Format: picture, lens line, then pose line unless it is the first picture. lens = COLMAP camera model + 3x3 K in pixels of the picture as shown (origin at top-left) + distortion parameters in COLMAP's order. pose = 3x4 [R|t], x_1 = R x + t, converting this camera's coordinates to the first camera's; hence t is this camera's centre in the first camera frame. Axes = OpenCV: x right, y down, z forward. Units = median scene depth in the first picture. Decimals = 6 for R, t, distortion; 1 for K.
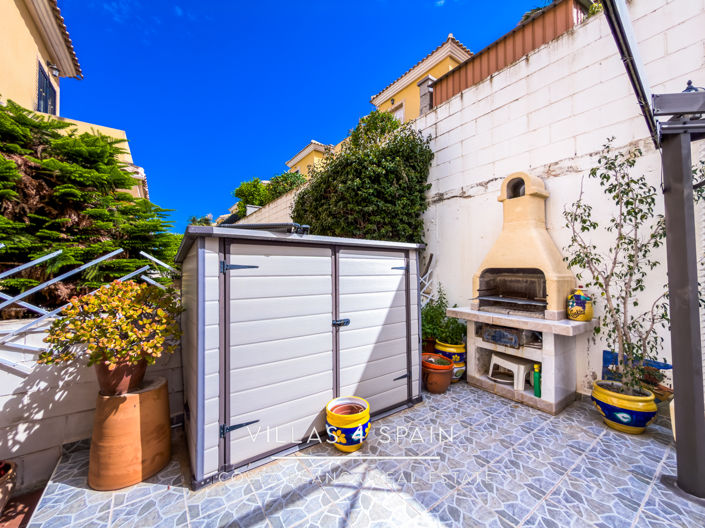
lens RADIAL K [[284.8, 0, 353.4], [0, 284.8, 264.3], [0, 0, 1]] dist [0.002138, 0.000150]
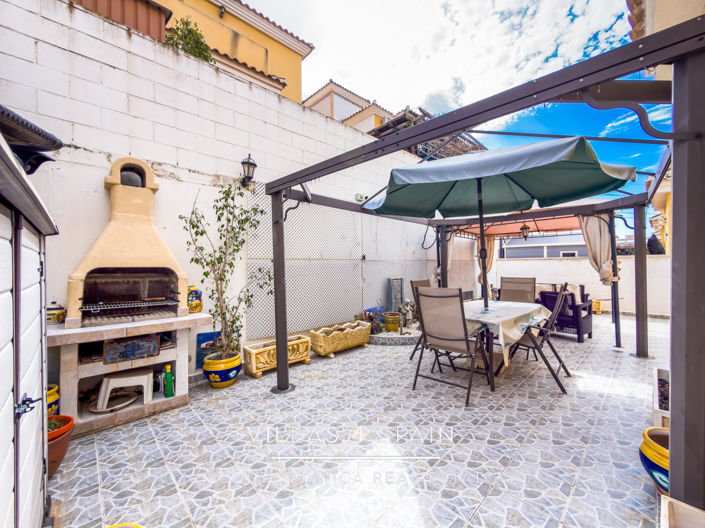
lens RADIAL K [[280.1, 0, 352.2], [0, 280.1, 262.9], [0, 0, 1]] dist [-0.030660, -0.000171]
pose [[-0.157830, 0.011611, 0.987398, -0.415590], [-0.009618, 0.999865, -0.013295, 0.005611], [-0.987419, -0.011595, -0.157697, 0.549512]]
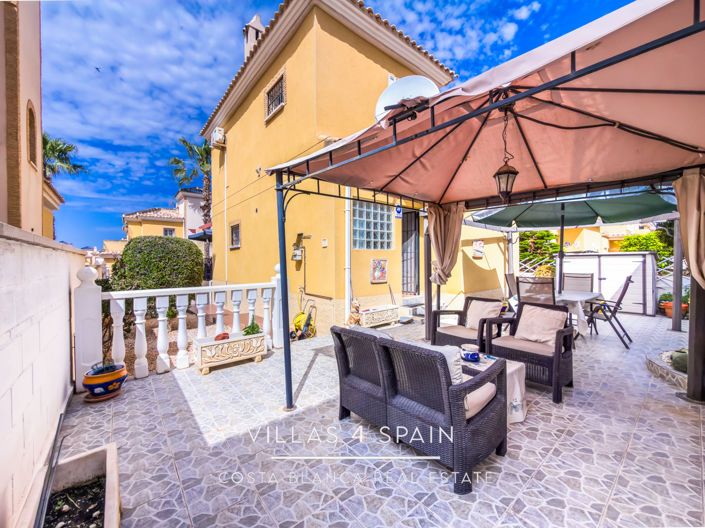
lens RADIAL K [[282.3, 0, 361.6], [0, 282.3, 263.0], [0, 0, 1]] dist [0.010990, -0.000050]
pose [[0.102002, 0.004051, -0.994776, 2.649606], [0.032847, 0.999433, 0.007438, -0.080779], [0.994242, -0.033435, 0.101811, -1.875074]]
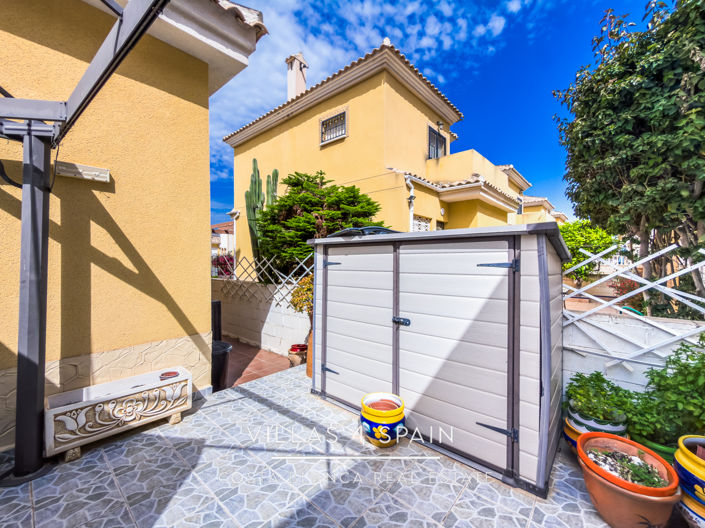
lens RADIAL K [[291.3, 0, 352.7], [0, 291.3, 262.7], [0, 0, 1]] dist [-0.001177, -0.000169]
pose [[0.235157, 0.003896, -0.971950, 0.794093], [0.020113, 0.999758, 0.008874, -0.004832], [0.971749, -0.021635, 0.235022, 0.554438]]
